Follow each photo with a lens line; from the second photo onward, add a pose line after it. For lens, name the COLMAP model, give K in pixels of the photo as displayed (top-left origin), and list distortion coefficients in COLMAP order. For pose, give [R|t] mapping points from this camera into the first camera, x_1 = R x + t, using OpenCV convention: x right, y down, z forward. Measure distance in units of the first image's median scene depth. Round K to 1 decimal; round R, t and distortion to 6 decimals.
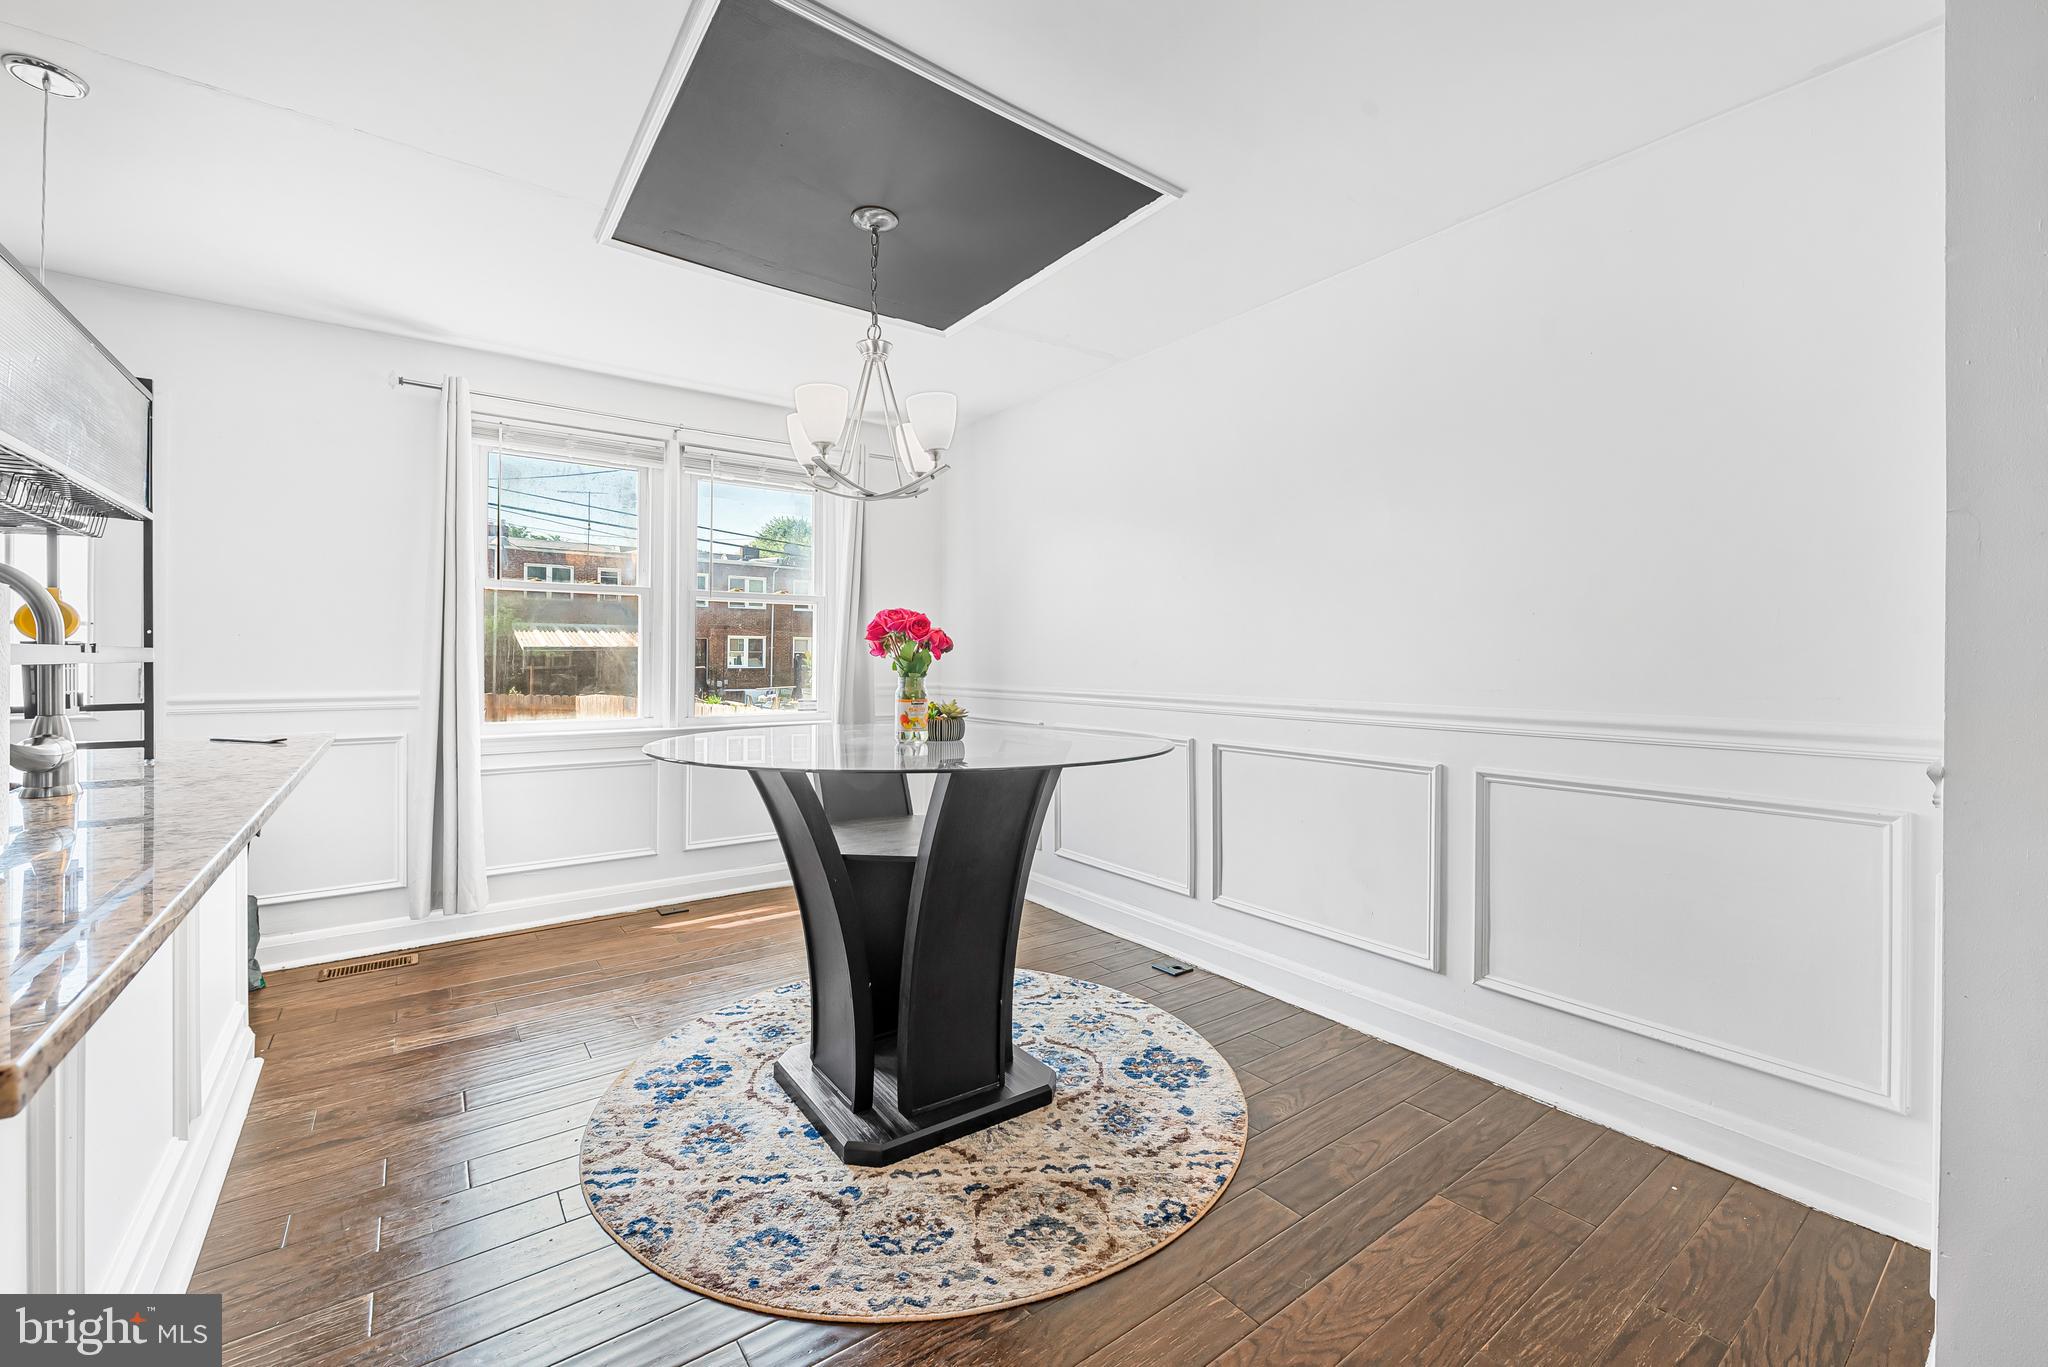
lens RADIAL K [[829.5, 0, 1030.2], [0, 829.5, 658.8], [0, 0, 1]] dist [-0.005381, -0.000436]
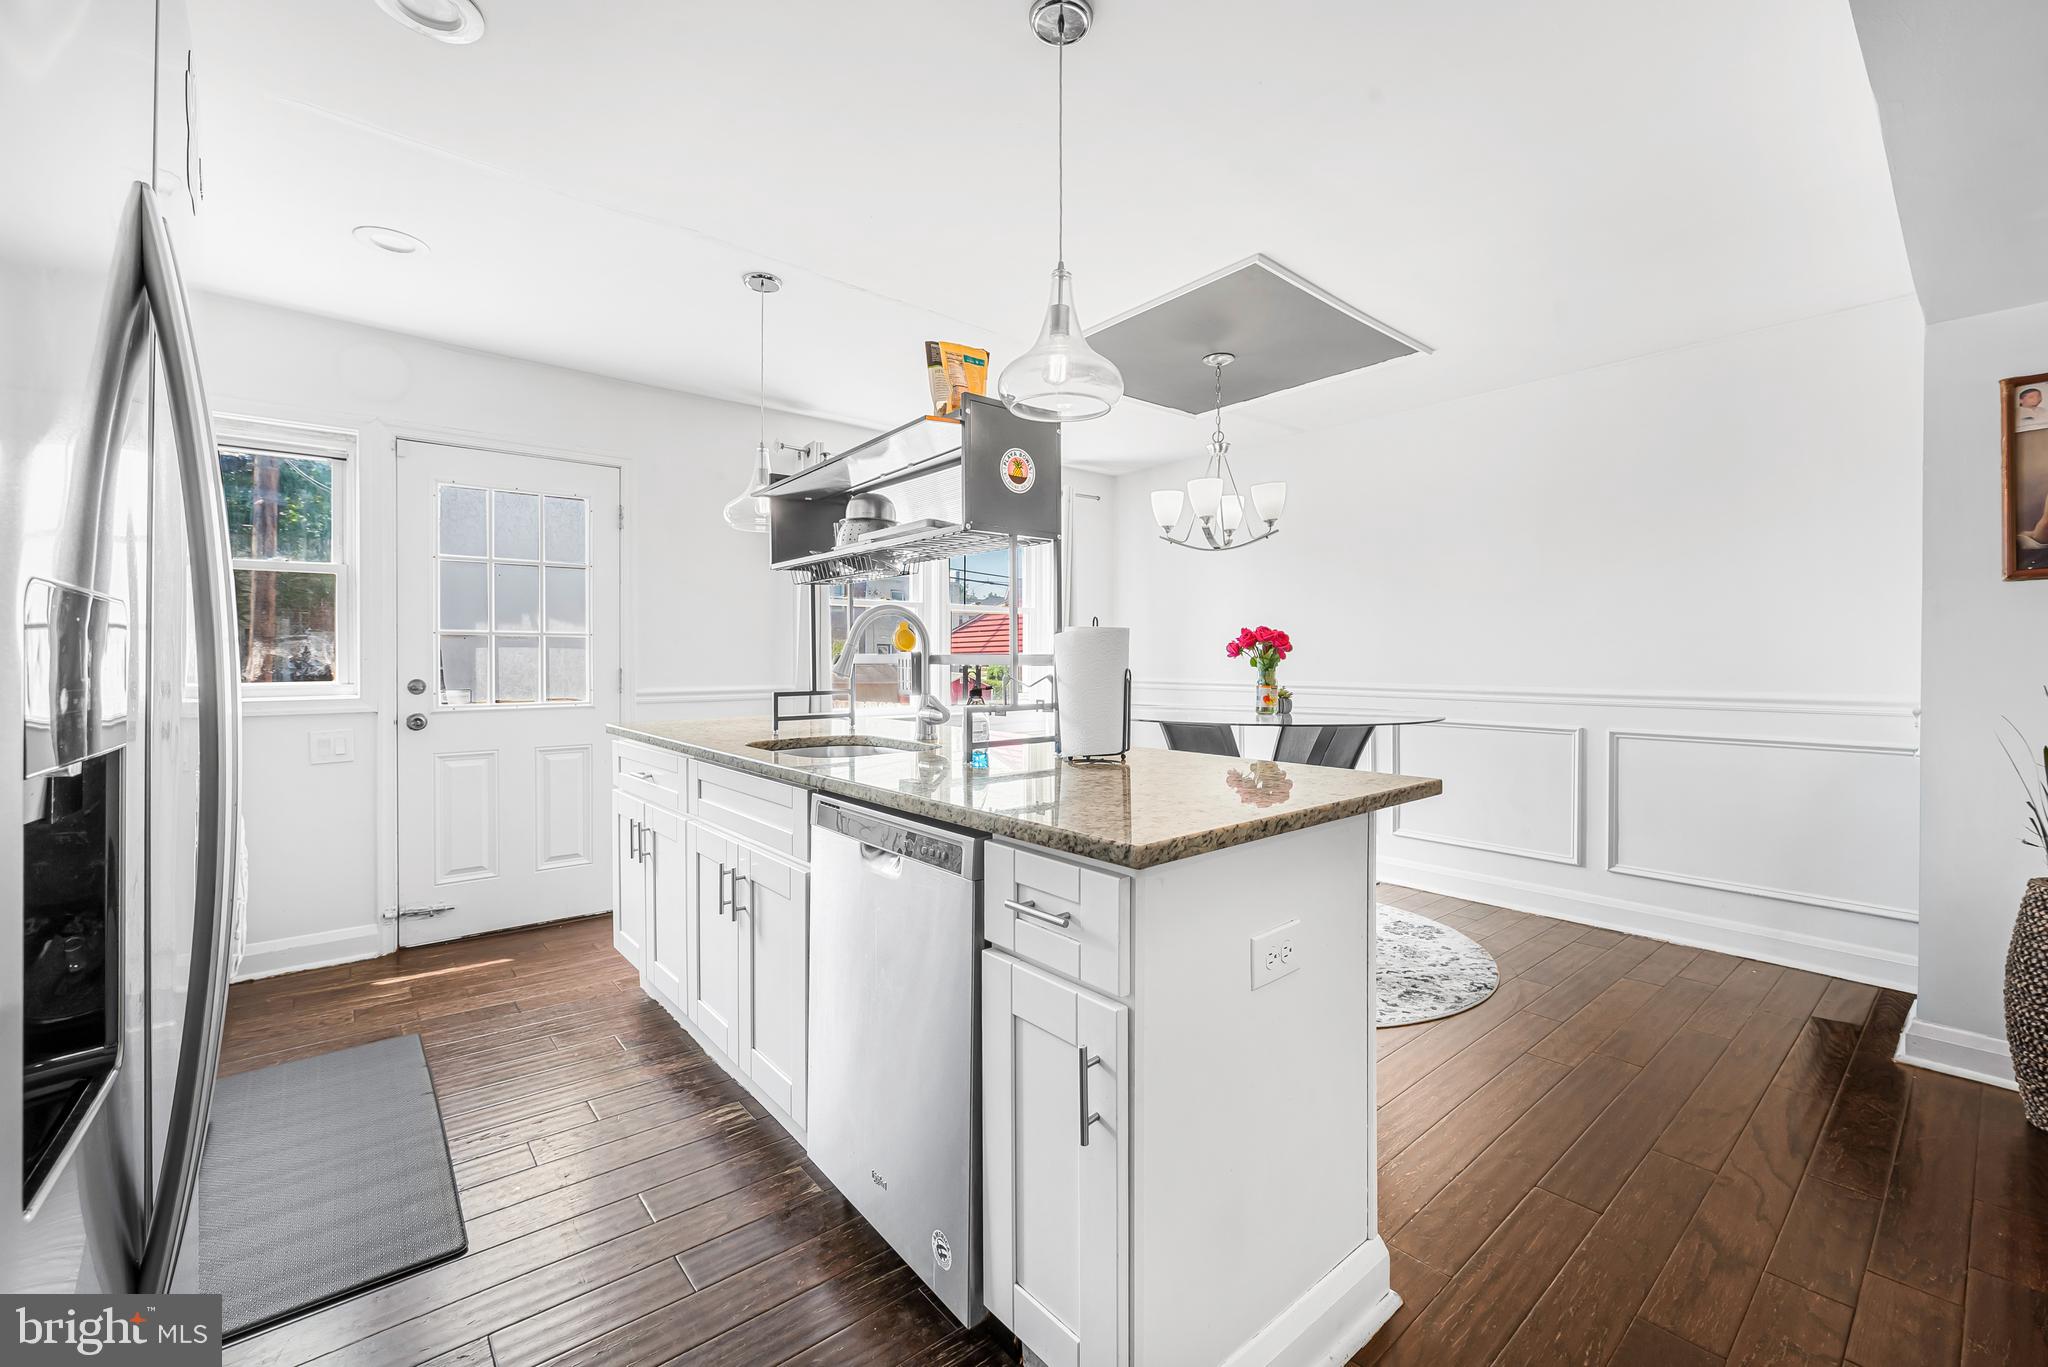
lens RADIAL K [[829.5, 0, 1041.3], [0, 829.5, 666.2], [0, 0, 1]] dist [-0.005381, -0.000436]
pose [[0.998049, -0.004224, 0.062285, -0.640649], [0.003512, 0.999927, 0.011541, -0.005791], [-0.062329, -0.011300, 0.997992, -0.484501]]
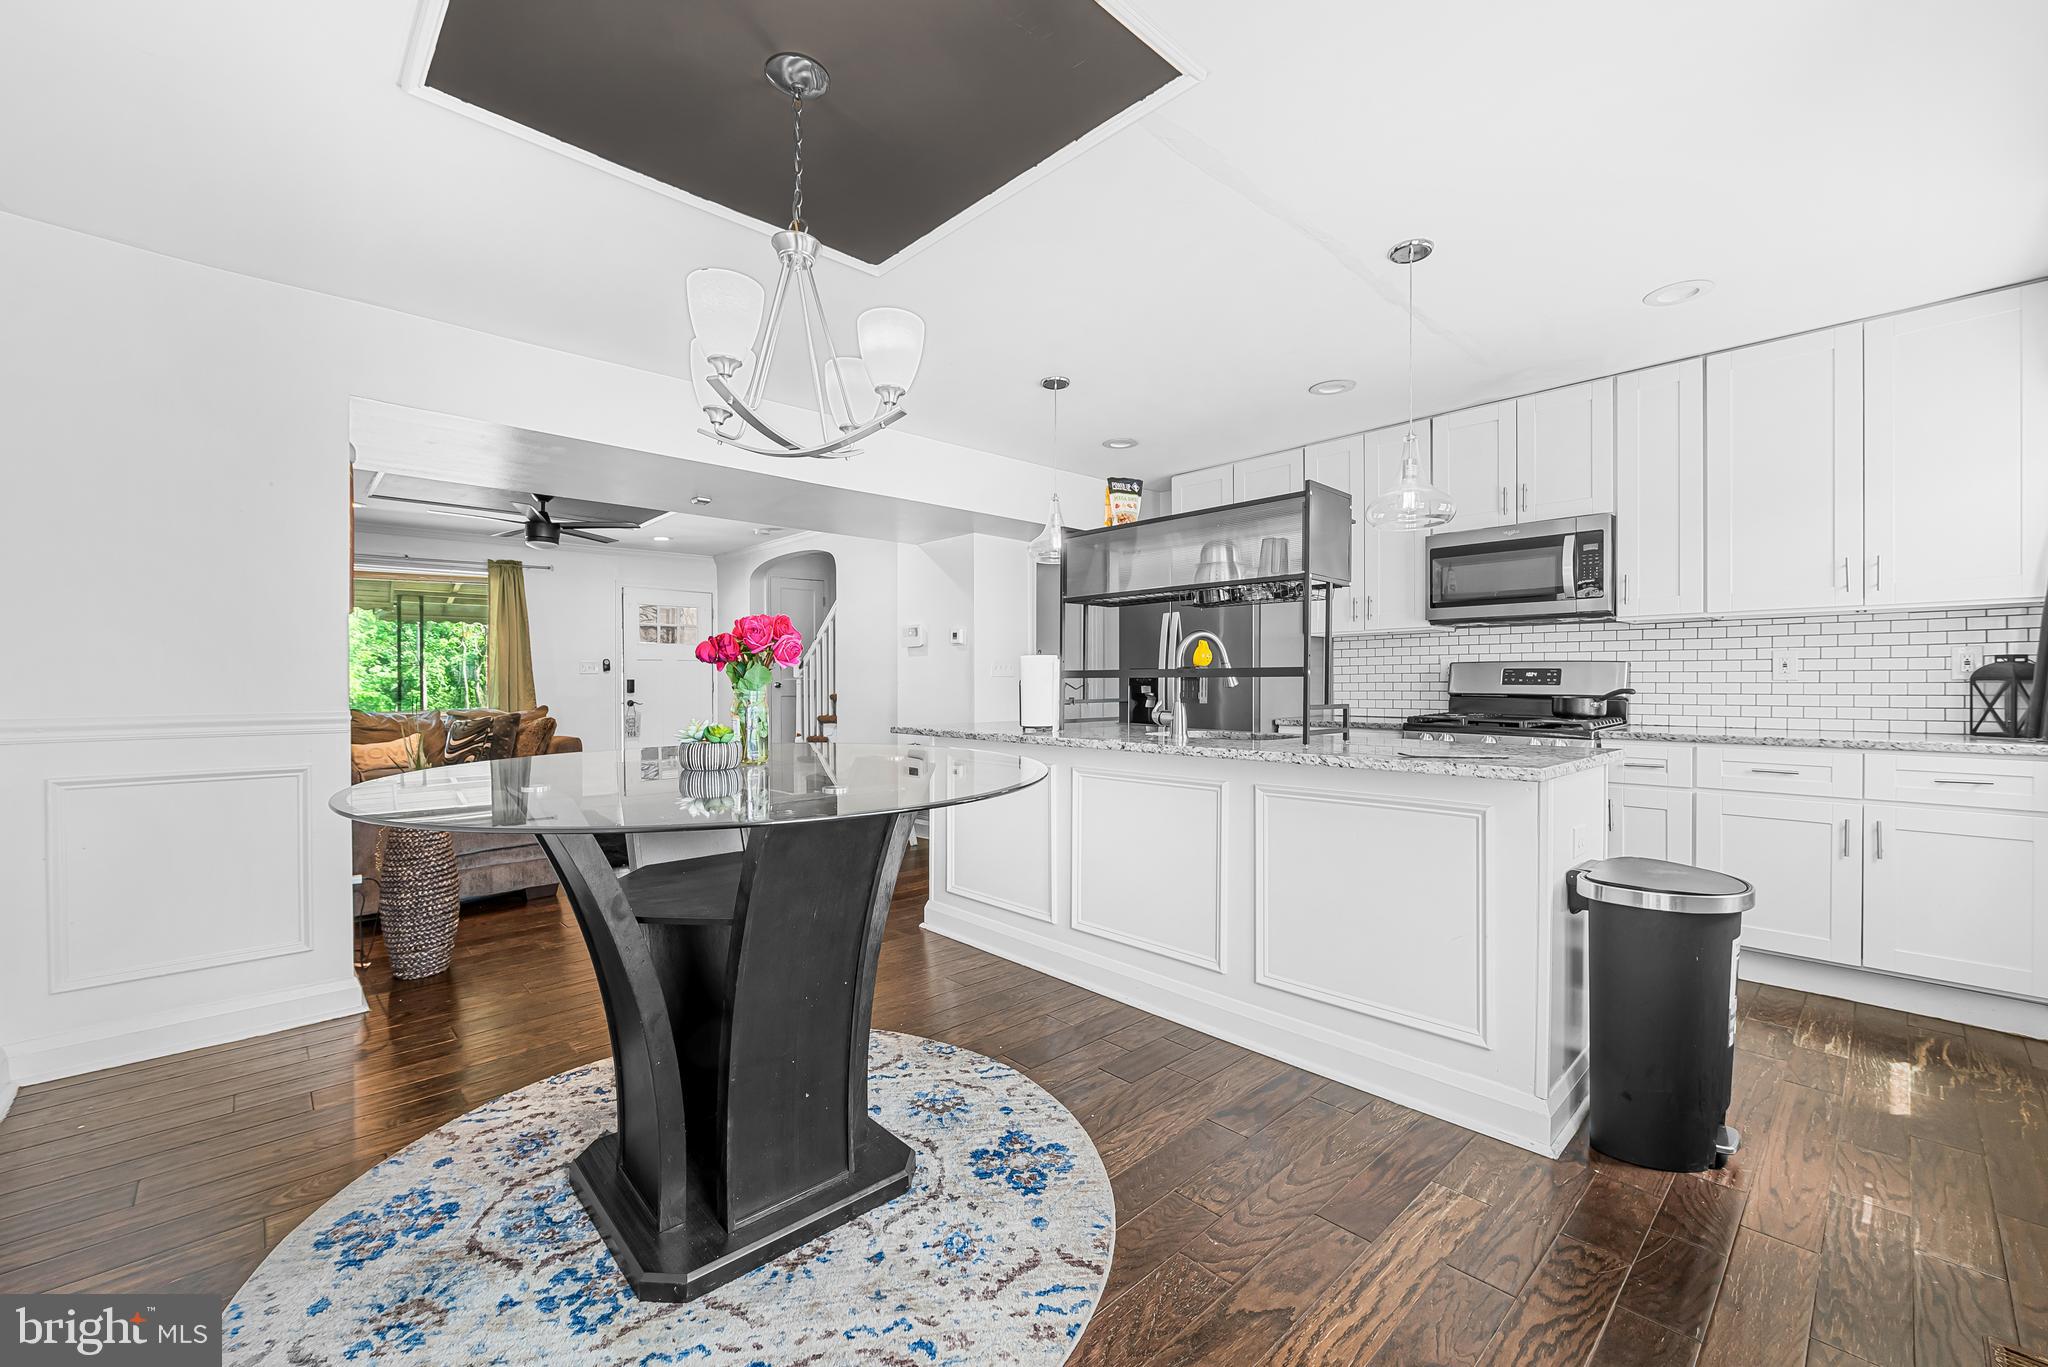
lens RADIAL K [[829.5, 0, 1025.7], [0, 829.5, 684.3], [0, 0, 1]] dist [-0.005381, -0.000436]
pose [[-0.993558, -0.002244, -0.113306, -0.333009], [-0.002693, 0.999989, 0.003812, 0.010937], [0.113296, 0.004093, -0.993553, 1.896550]]
